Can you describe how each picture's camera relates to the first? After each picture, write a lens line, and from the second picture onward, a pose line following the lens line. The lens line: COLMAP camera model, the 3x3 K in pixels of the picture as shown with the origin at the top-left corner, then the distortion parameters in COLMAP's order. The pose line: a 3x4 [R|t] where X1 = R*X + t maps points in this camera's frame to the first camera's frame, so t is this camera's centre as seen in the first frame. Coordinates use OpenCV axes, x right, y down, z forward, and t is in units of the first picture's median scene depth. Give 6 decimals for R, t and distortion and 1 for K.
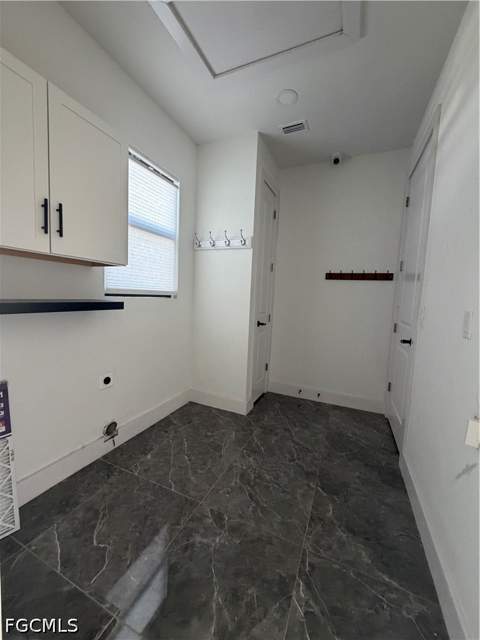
lens RADIAL K [[256.6, 0, 239.4], [0, 256.6, 320.3], [0, 0, 1]] dist [-0.000014, 0.000873]
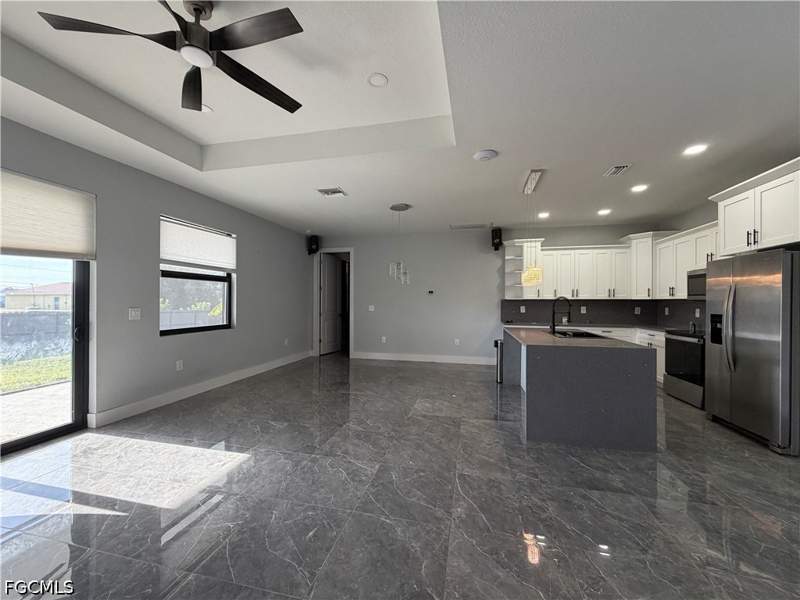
lens RADIAL K [[320.7, 0, 398.4], [0, 320.7, 302.0], [0, 0, 1]] dist [-0.000014, 0.000873]
pose [[-0.980472, -0.042249, -0.192065, -0.434723], [-0.059970, 0.994366, 0.087407, -0.328384], [0.187290, 0.097218, -0.977482, 2.604719]]
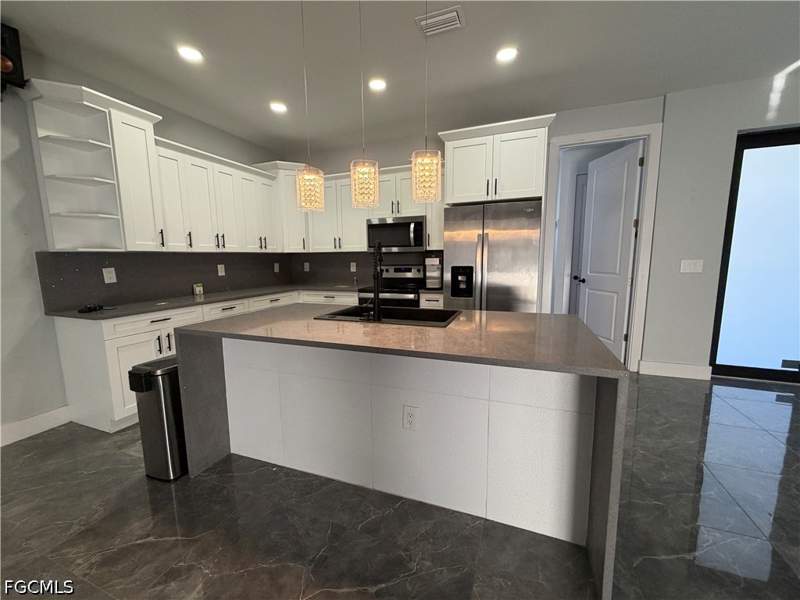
lens RADIAL K [[320.7, 0, 400.2], [0, 320.7, 299.6], [0, 0, 1]] dist [-0.000014, 0.000873]
pose [[0.052888, 0.089929, -0.994543, -1.016822], [-0.078873, 0.993202, 0.085613, -0.087282], [0.995481, 0.073915, 0.059621, 0.098047]]
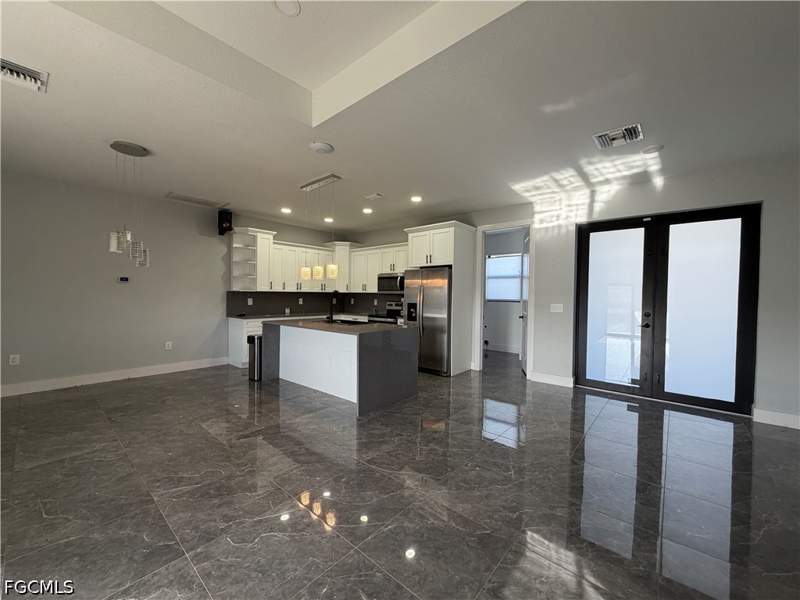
lens RADIAL K [[320.7, 0, 400.6], [0, 320.7, 299.6], [0, 0, 1]] dist [-0.000014, 0.000873]
pose [[-0.281331, -0.028796, -0.959179, 0.576579], [-0.113763, 0.993502, 0.003541, -0.205356], [0.952844, 0.110115, -0.282779, 1.654148]]
